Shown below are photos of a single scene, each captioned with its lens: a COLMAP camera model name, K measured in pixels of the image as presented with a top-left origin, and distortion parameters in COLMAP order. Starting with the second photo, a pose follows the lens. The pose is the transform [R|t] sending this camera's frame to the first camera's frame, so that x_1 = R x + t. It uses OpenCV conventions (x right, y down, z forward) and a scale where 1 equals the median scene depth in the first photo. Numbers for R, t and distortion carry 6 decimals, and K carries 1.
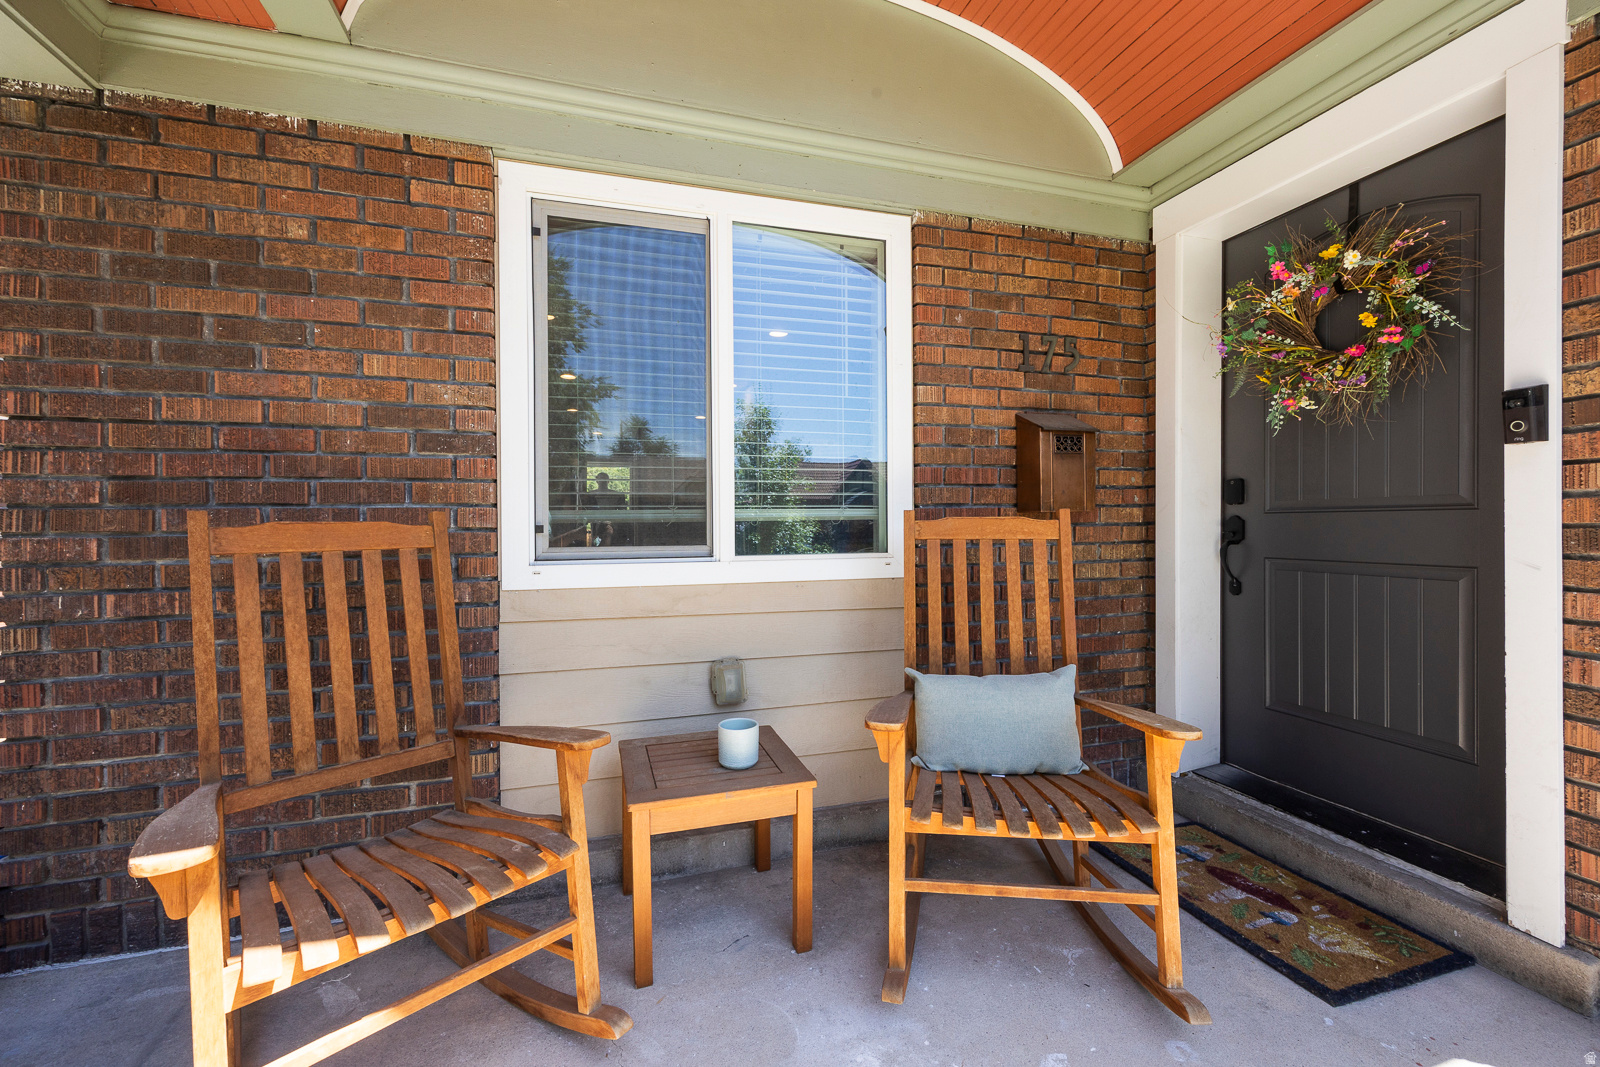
lens RADIAL K [[709.9, 0, 922.4], [0, 709.9, 528.1], [0, 0, 1]] dist [-0.001514, 0.000001]
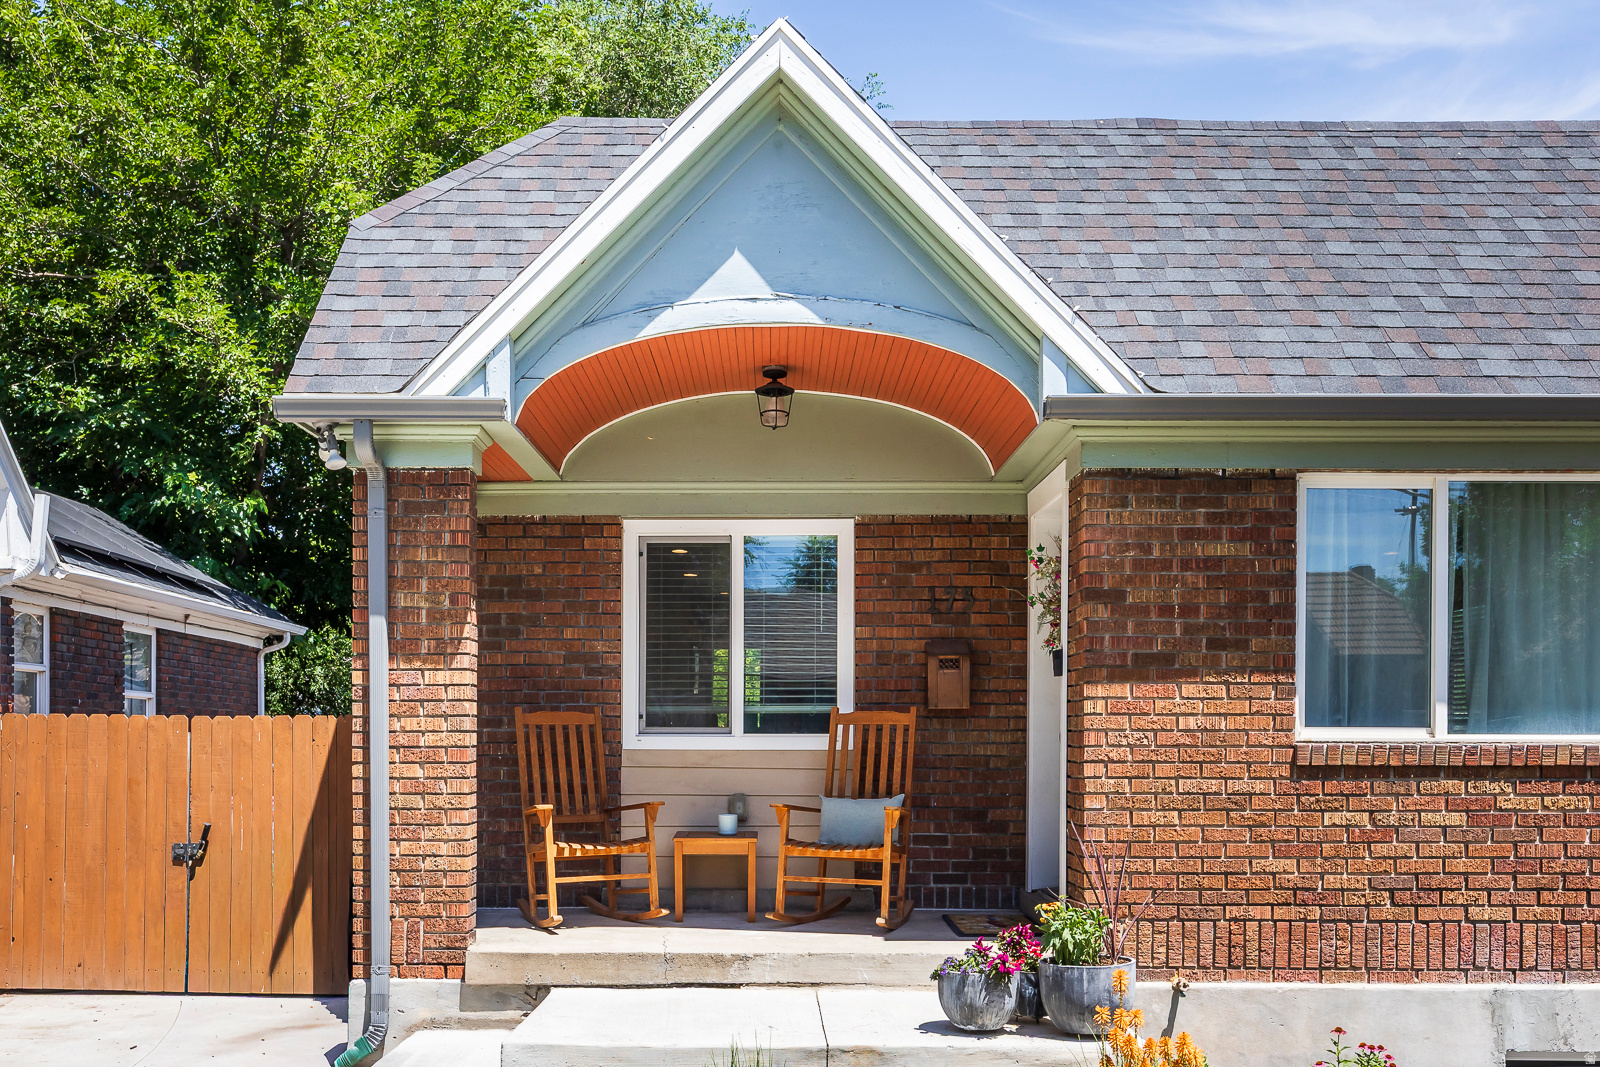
lens RADIAL K [[1543.4, 0, 837.7], [0, 1543.4, 745.8], [0, 0, 1]] dist [-0.003292, 0.000000]
pose [[0.931506, 0.012311, -0.363517, 1.398980], [-0.011496, 0.999924, 0.004403, 0.054057], [0.363544, 0.000078, 0.931577, -2.555777]]
